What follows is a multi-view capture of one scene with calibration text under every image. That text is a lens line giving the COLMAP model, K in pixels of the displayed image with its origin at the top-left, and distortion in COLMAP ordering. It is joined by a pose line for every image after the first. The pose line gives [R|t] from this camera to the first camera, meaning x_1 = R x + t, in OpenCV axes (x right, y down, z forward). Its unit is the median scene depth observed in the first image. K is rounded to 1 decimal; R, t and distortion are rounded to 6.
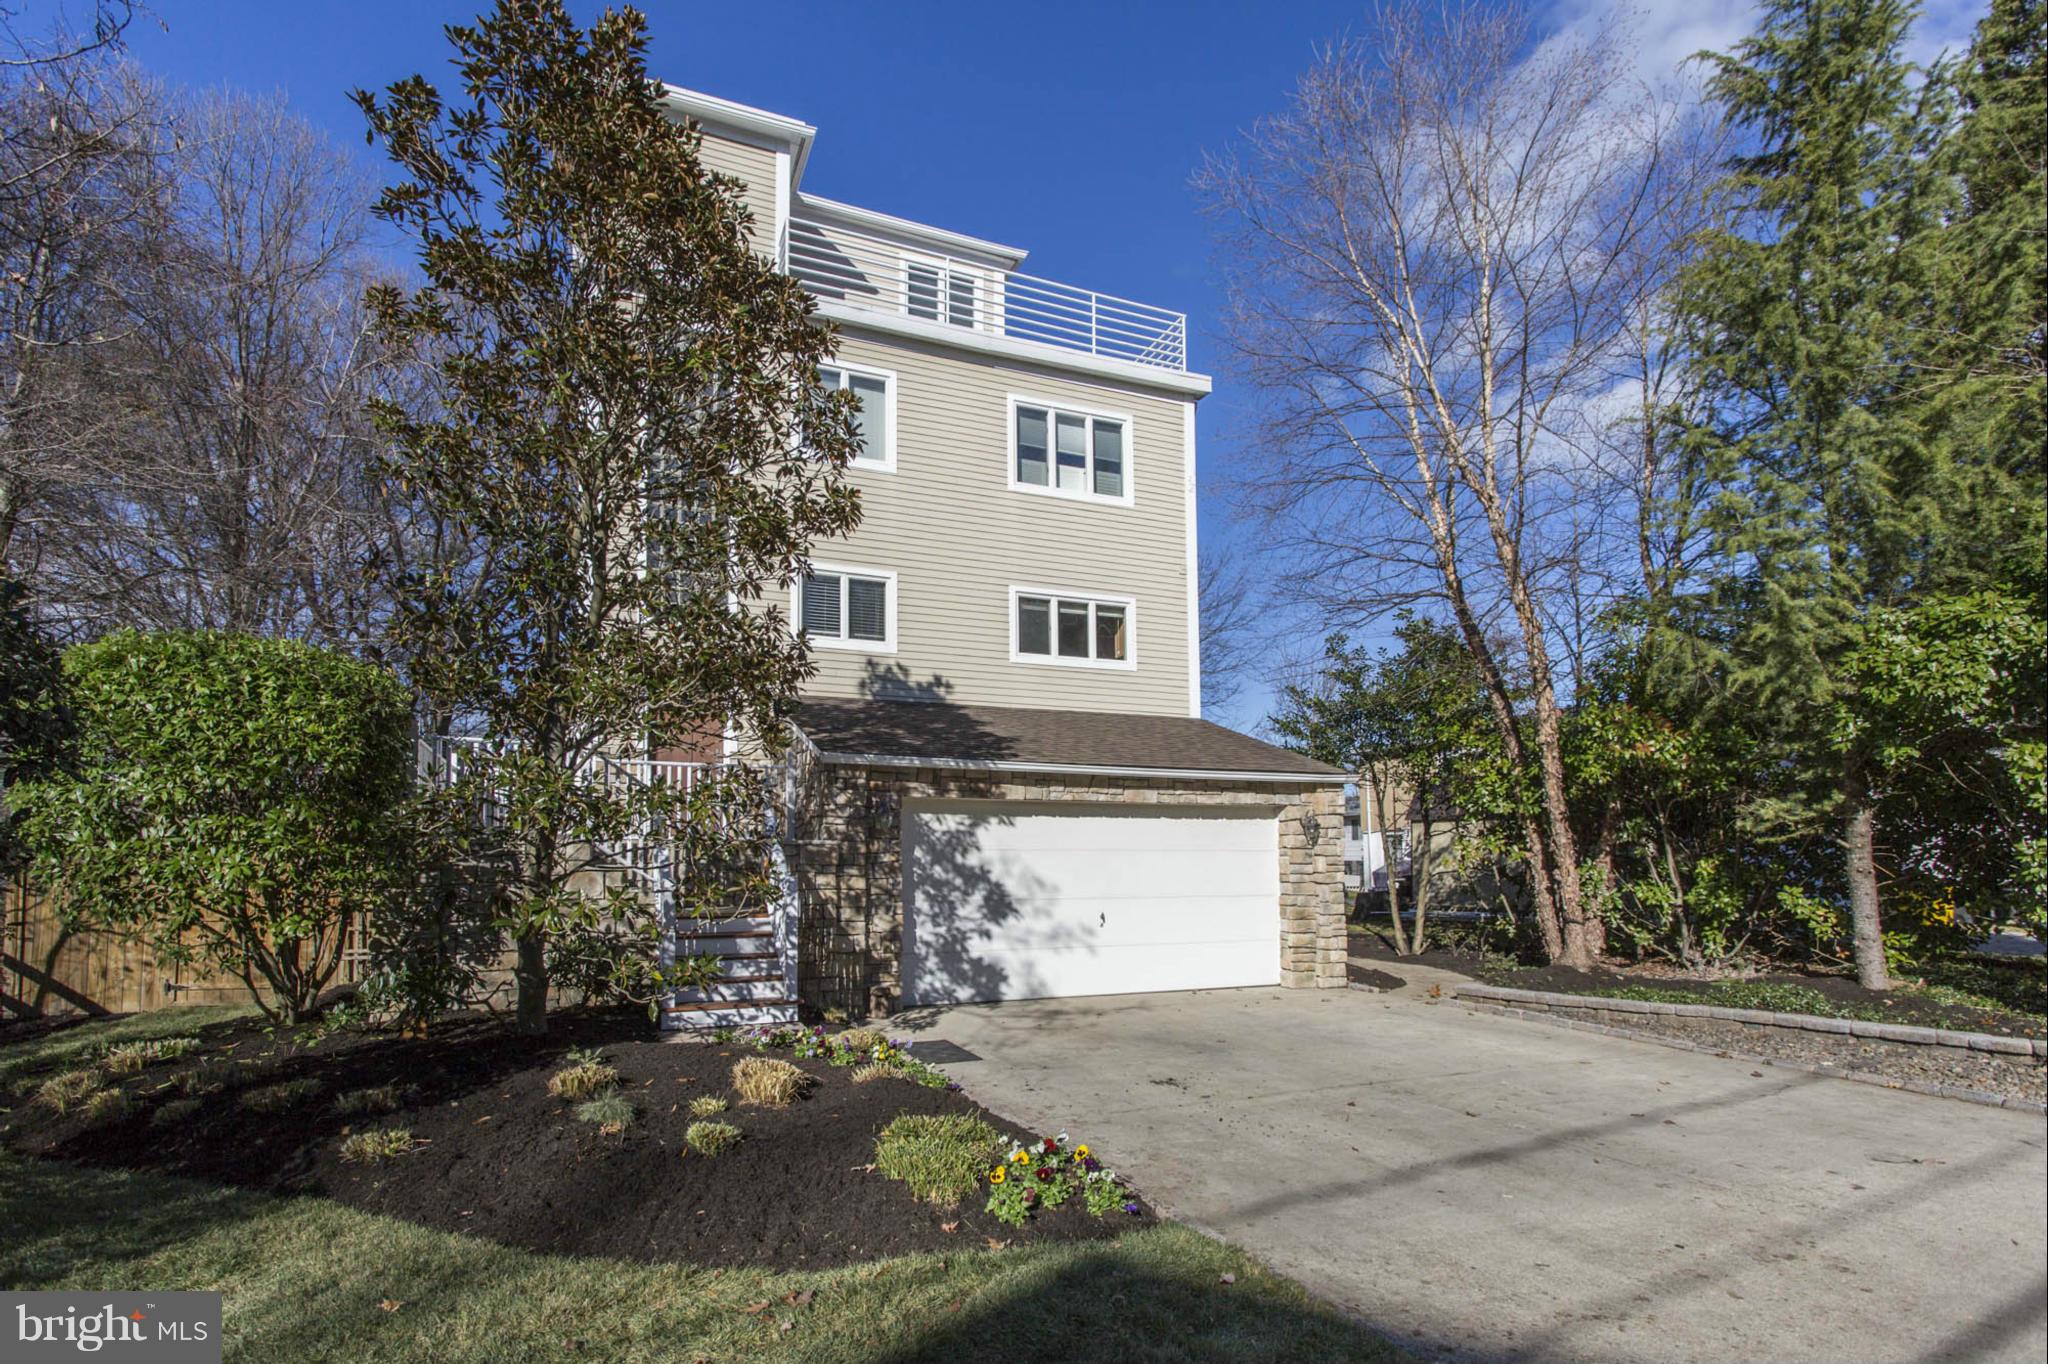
lens RADIAL K [[928.5, 0, 1021.9], [0, 928.5, 789.5], [0, 0, 1]] dist [0.012008, -0.000629]
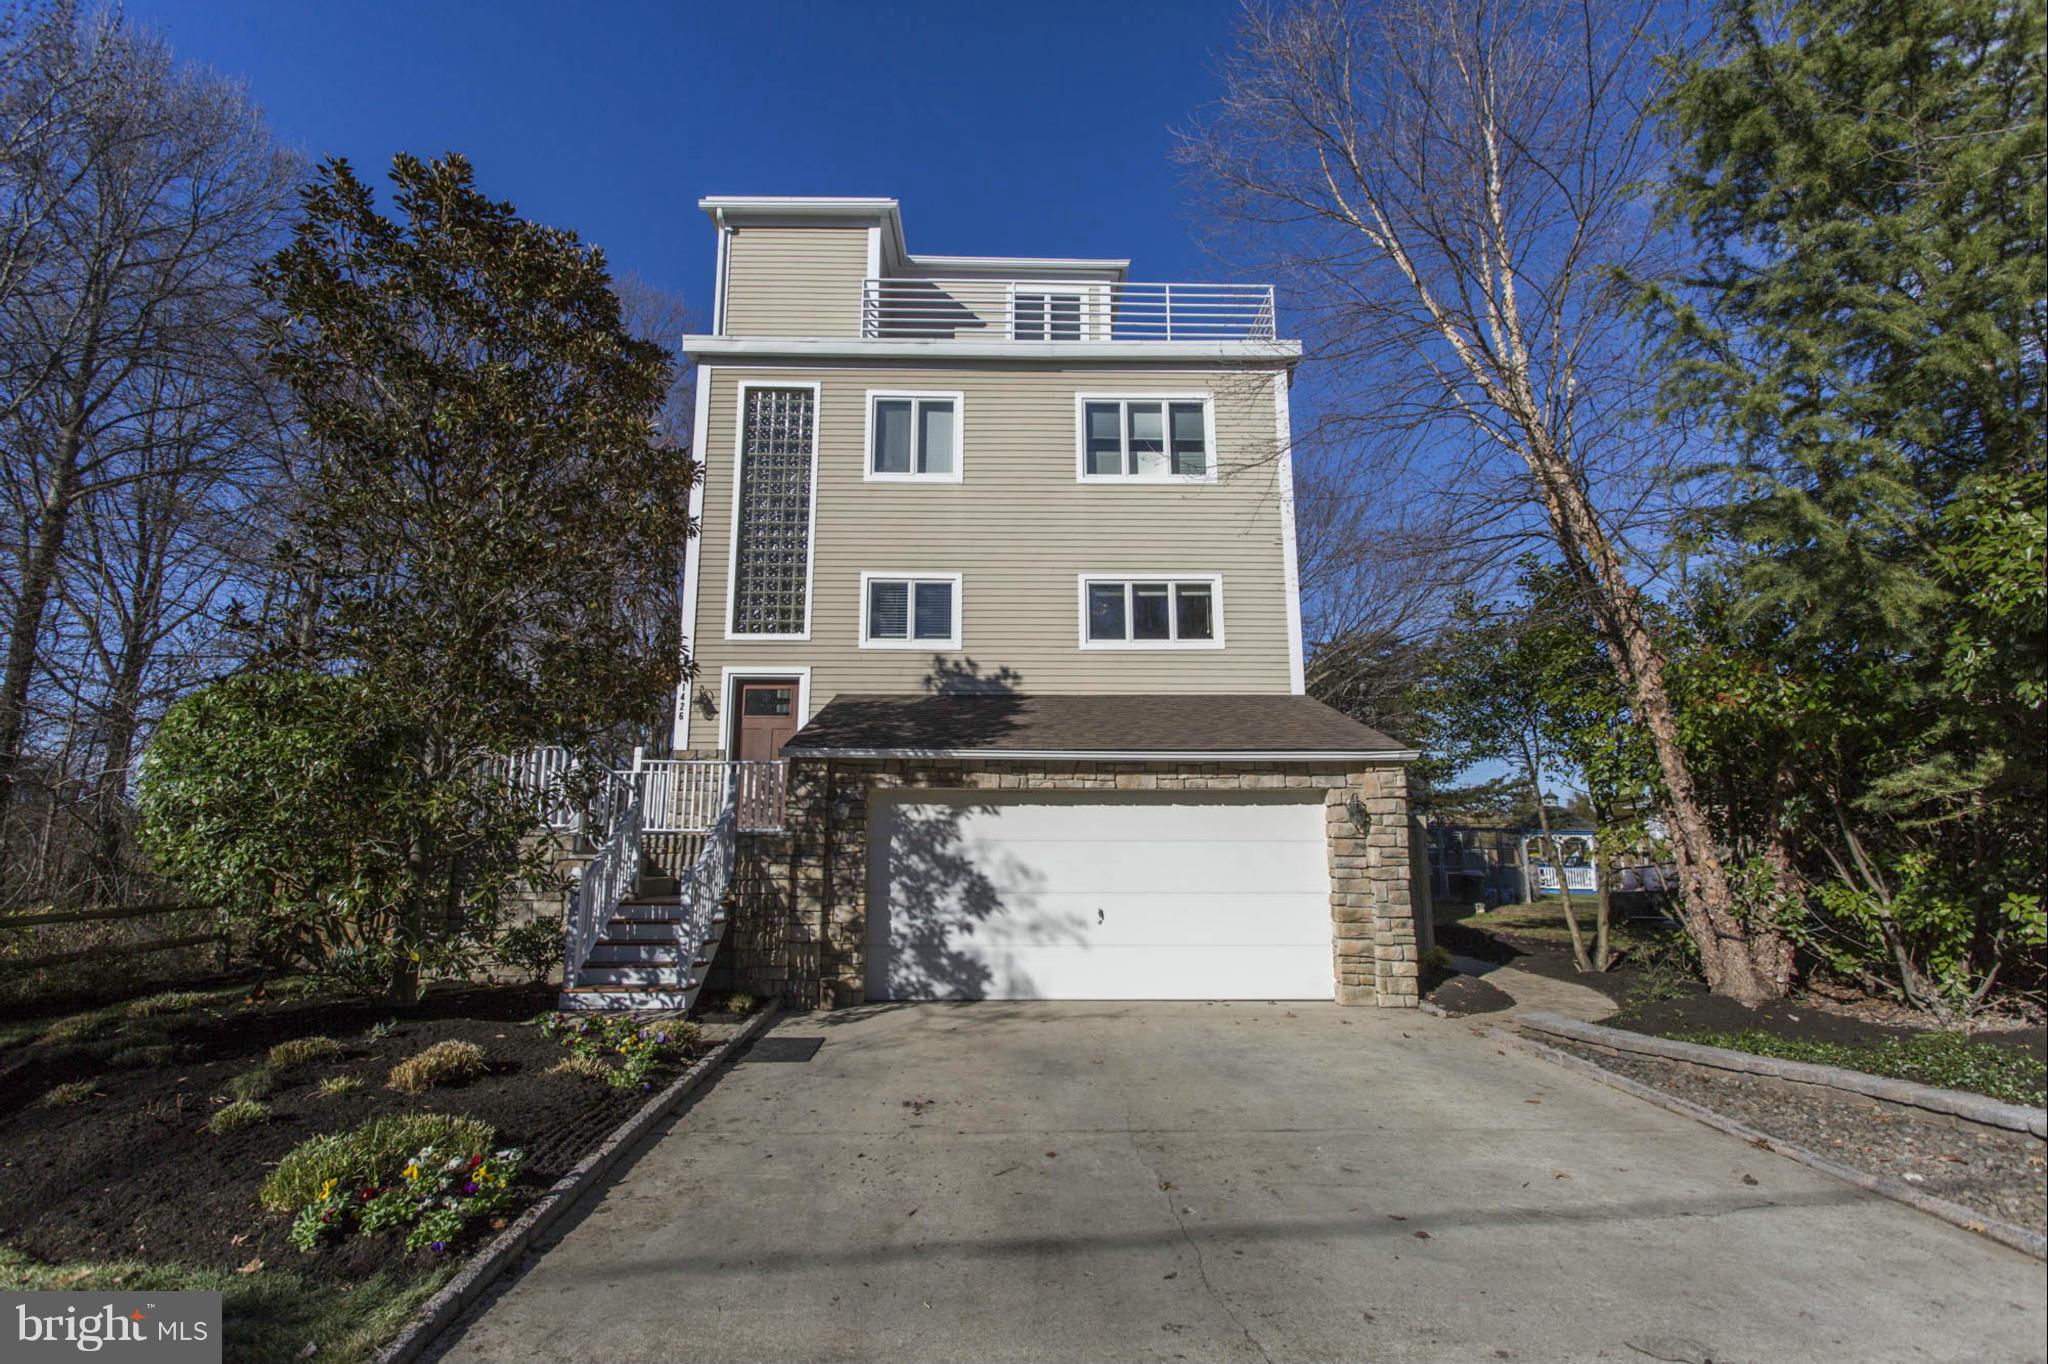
lens RADIAL K [[889.8, 0, 1021.8], [0, 889.8, 682.3], [0, 0, 1]] dist [0.014918, -0.006005]
pose [[0.938864, -0.061368, -0.338774, 0.310576], [0.023305, 0.993057, -0.115302, 0.008134], [0.343498, 0.100358, 0.933776, 0.109051]]
